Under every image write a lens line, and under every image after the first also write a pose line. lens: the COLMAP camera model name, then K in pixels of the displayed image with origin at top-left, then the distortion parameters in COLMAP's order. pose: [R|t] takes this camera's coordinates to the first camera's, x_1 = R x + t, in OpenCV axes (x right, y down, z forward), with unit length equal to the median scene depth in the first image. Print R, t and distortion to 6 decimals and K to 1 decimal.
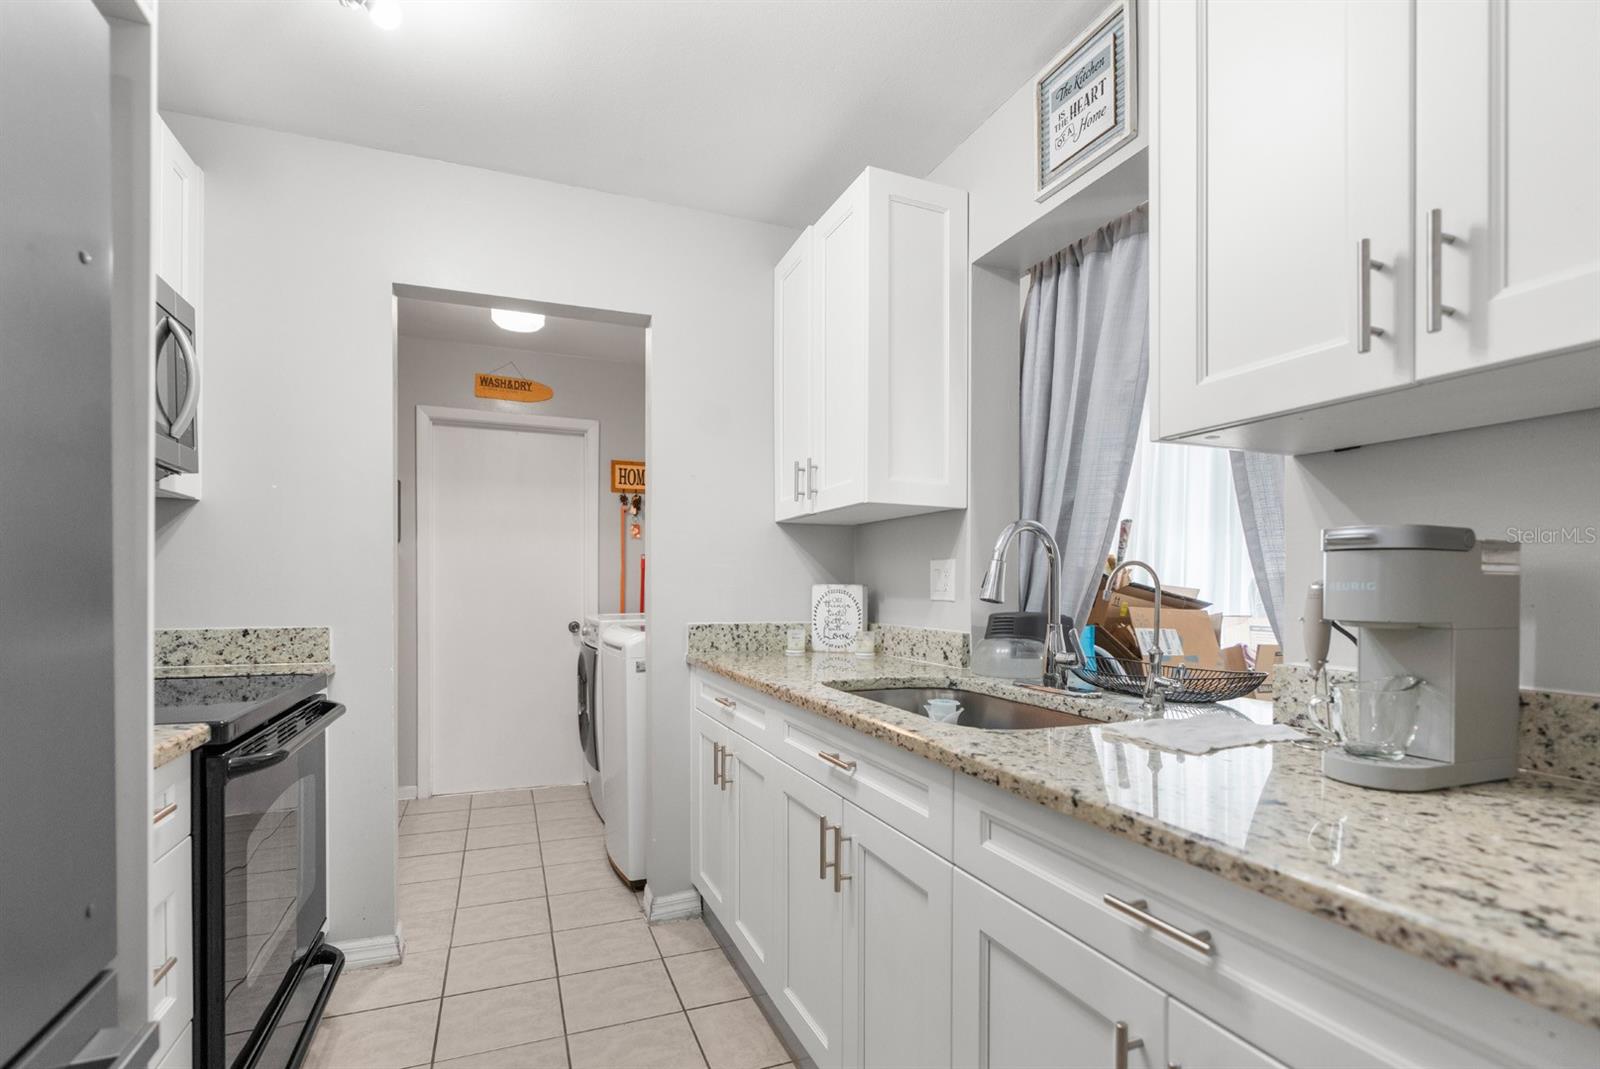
lens RADIAL K [[732.3, 0, 790.9], [0, 732.3, 592.8], [0, 0, 1]] dist [-0.009107, 0.000463]
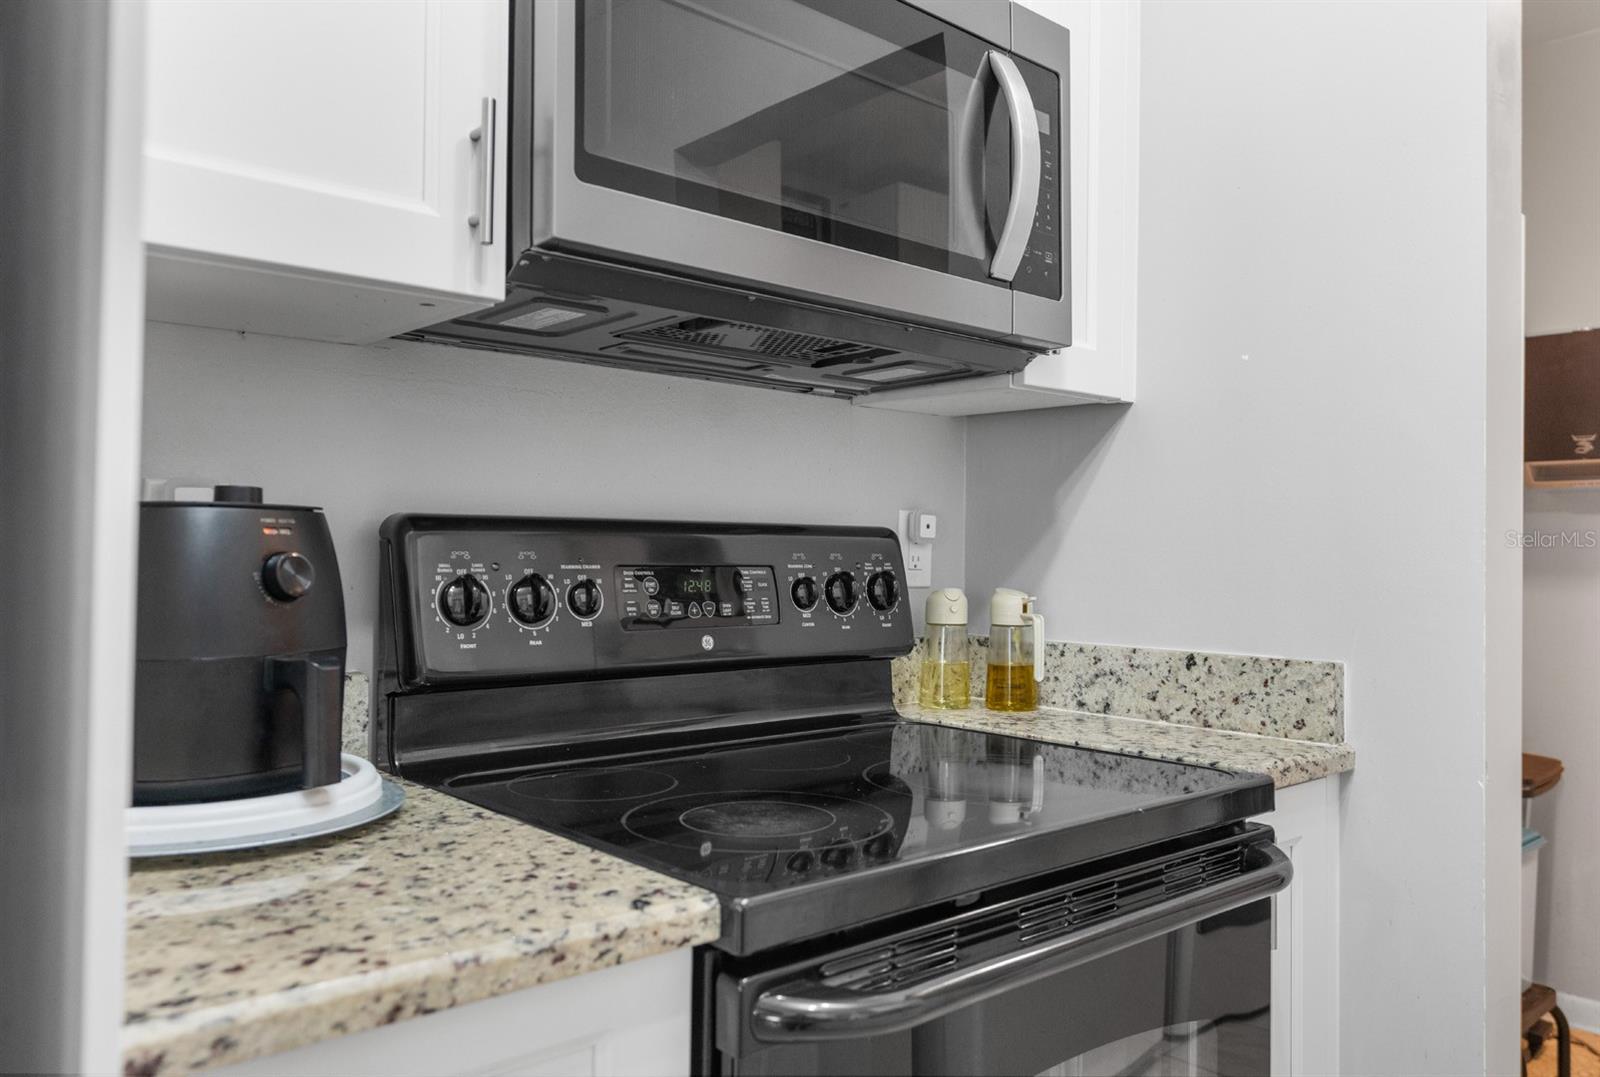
lens RADIAL K [[1174.3, 0, 799.0], [0, 1174.3, 543.0], [0, 0, 1]] dist [0.005381, 0.001001]
pose [[0.332340, -0.011326, -0.943092, -0.088206], [-0.013772, 0.999763, -0.016860, -0.007704], [0.943059, 0.018592, 0.332105, 0.490271]]
